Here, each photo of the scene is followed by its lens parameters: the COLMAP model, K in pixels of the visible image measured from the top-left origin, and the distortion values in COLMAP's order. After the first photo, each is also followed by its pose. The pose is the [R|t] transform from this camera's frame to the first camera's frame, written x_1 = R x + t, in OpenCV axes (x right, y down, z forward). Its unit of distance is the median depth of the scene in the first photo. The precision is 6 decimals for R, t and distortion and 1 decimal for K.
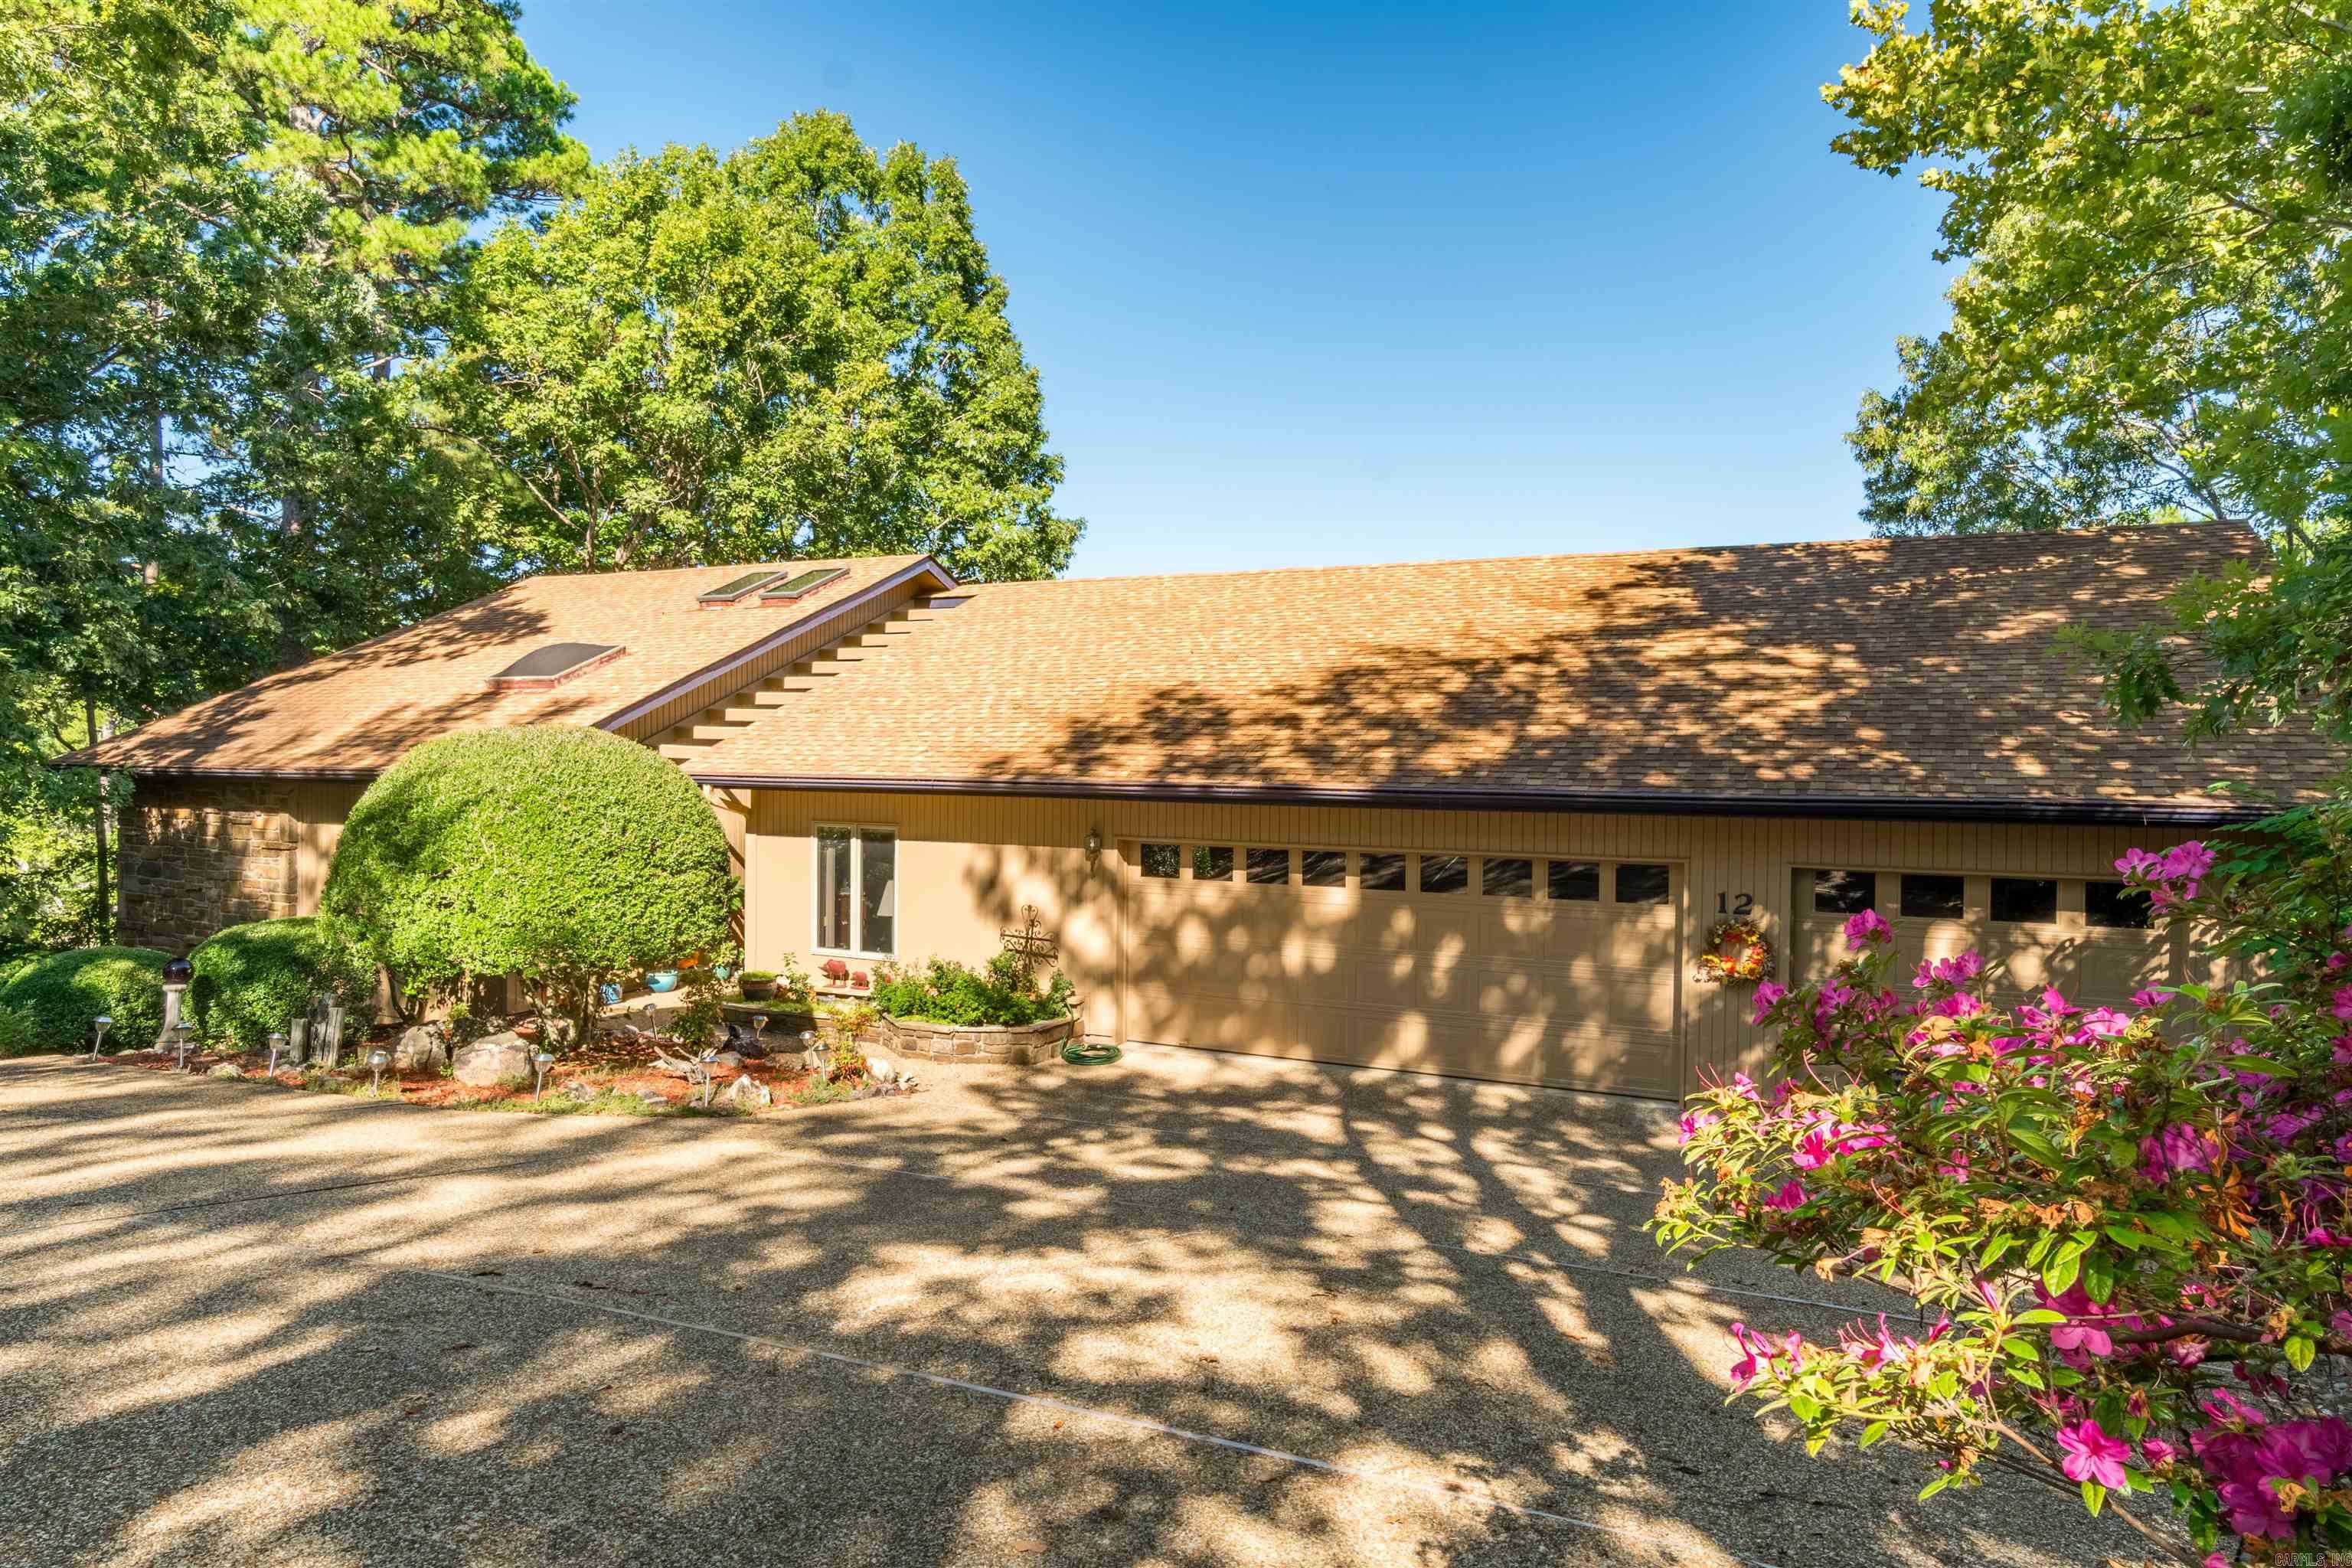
lens RADIAL K [[1544.3, 0, 1173.7], [0, 1544.3, 626.6], [0, 0, 1]] dist [0.003695, -0.000220]
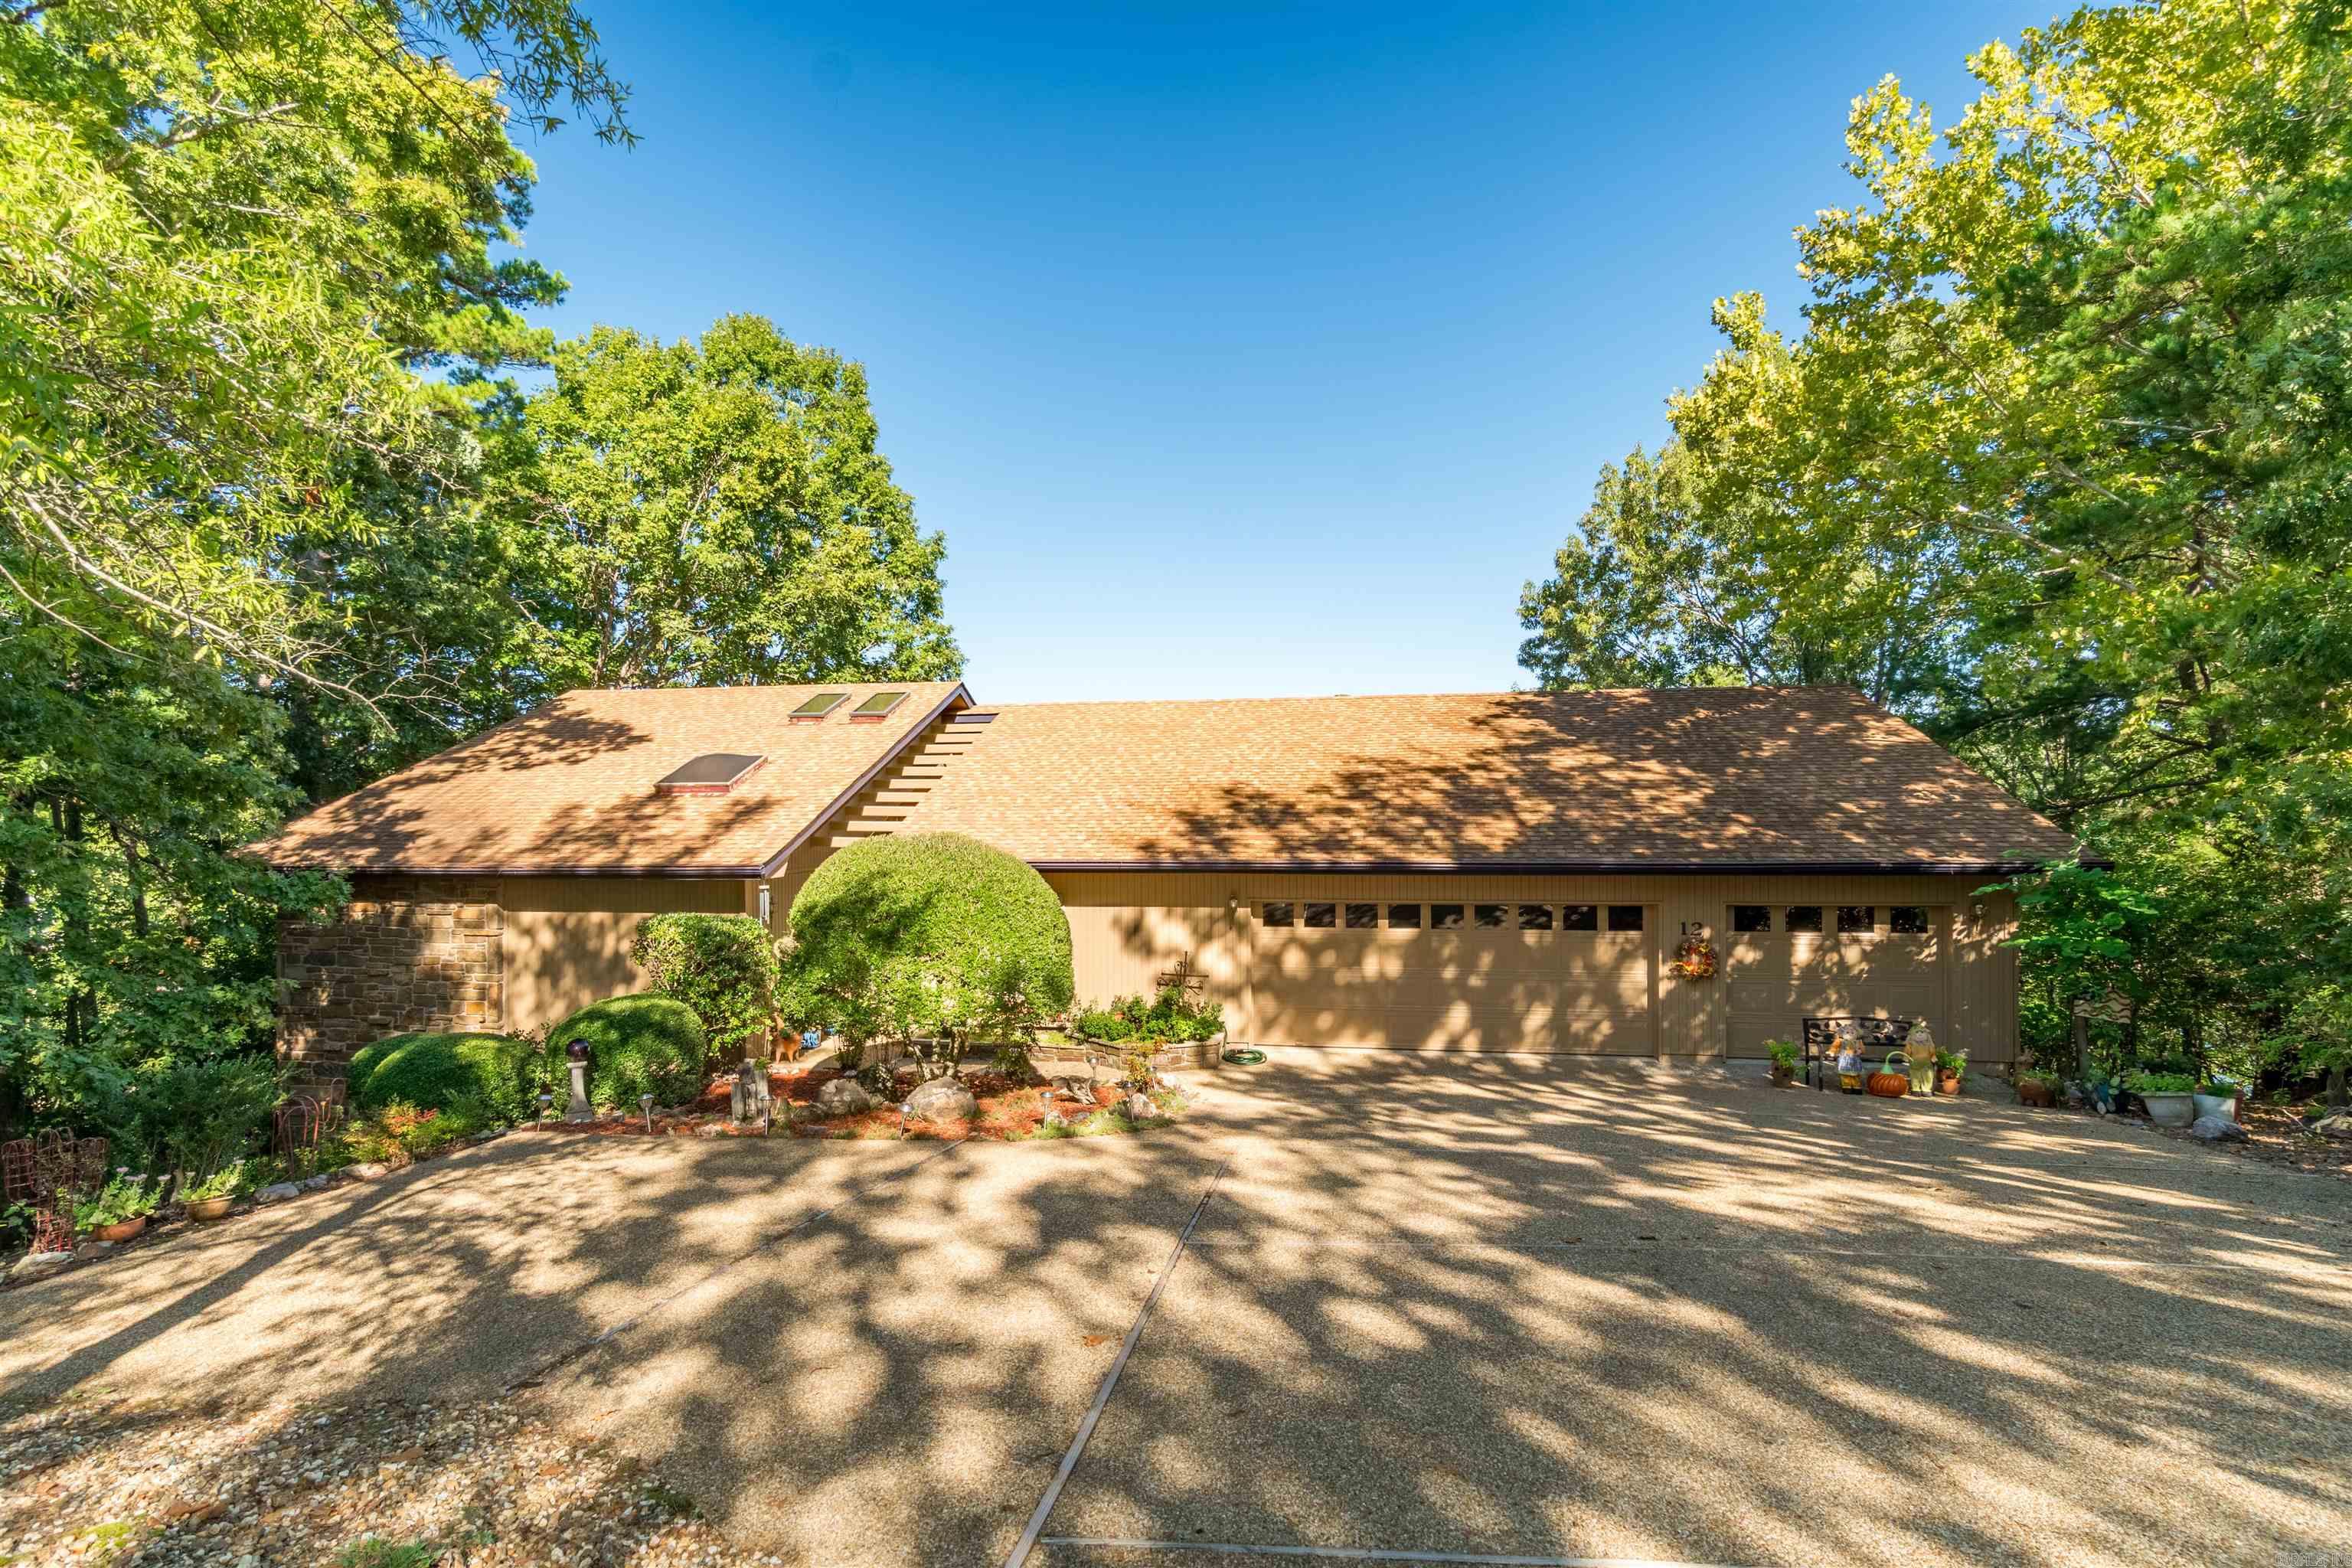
lens RADIAL K [[1074.8, 0, 1176.0], [0, 1074.8, 784.0], [0, 0, 1]] dist [0.014039, -0.000261]
pose [[0.954023, -0.012617, 0.299468, -0.378640], [-0.008395, 0.997597, 0.068772, -0.033568], [-0.299616, -0.068124, 0.951625, 0.074349]]
